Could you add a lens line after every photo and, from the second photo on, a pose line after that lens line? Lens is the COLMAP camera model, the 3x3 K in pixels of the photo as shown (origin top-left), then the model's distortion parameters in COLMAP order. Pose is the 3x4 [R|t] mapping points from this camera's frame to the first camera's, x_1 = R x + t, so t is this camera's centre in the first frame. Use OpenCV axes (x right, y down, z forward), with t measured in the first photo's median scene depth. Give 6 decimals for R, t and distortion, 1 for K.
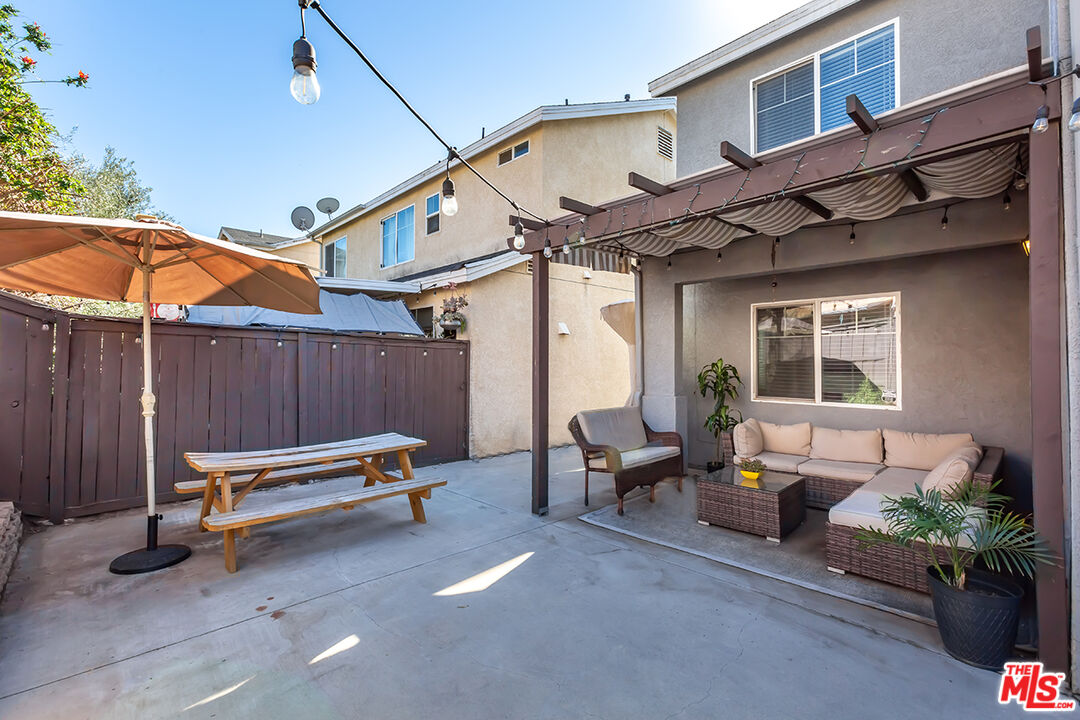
lens RADIAL K [[478.7, 0, 540.4], [0, 478.7, 352.7], [0, 0, 1]] dist [-0.010465, 0.003656]
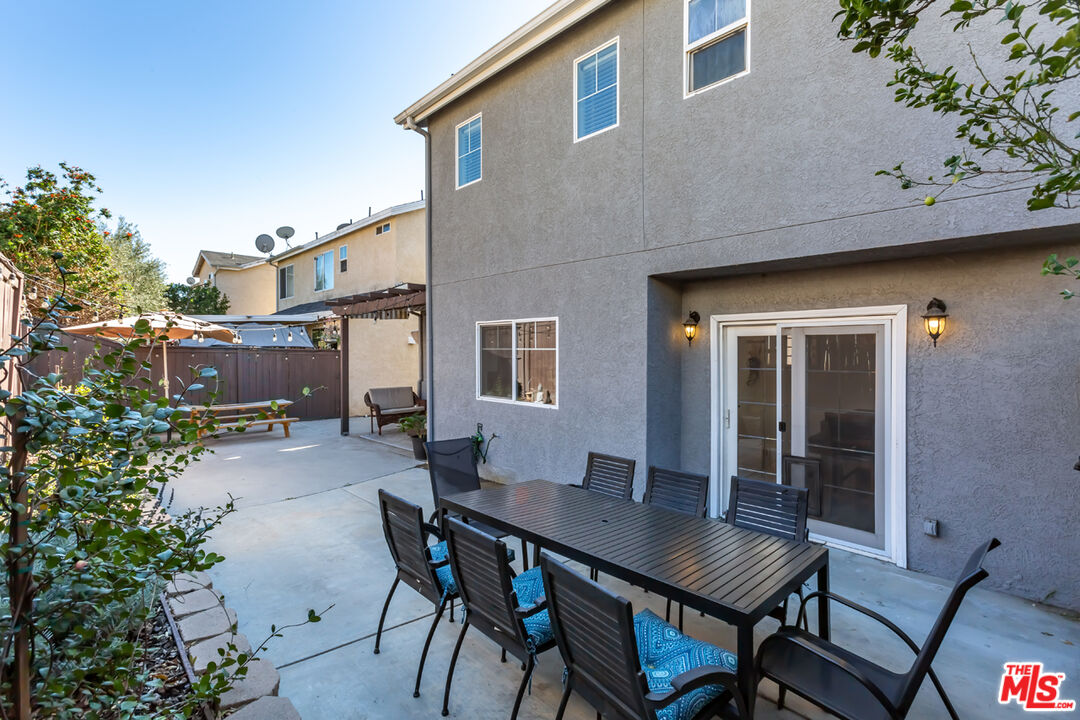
lens RADIAL K [[488.0, 0, 537.5], [0, 488.0, 354.6], [0, 0, 1]] dist [-0.005676, 0.004735]
pose [[0.999975, 0.000930, 0.006952, 0.913964], [-0.001127, 0.999598, 0.028346, -0.100667], [-0.006923, -0.028353, 0.999574, -1.290478]]
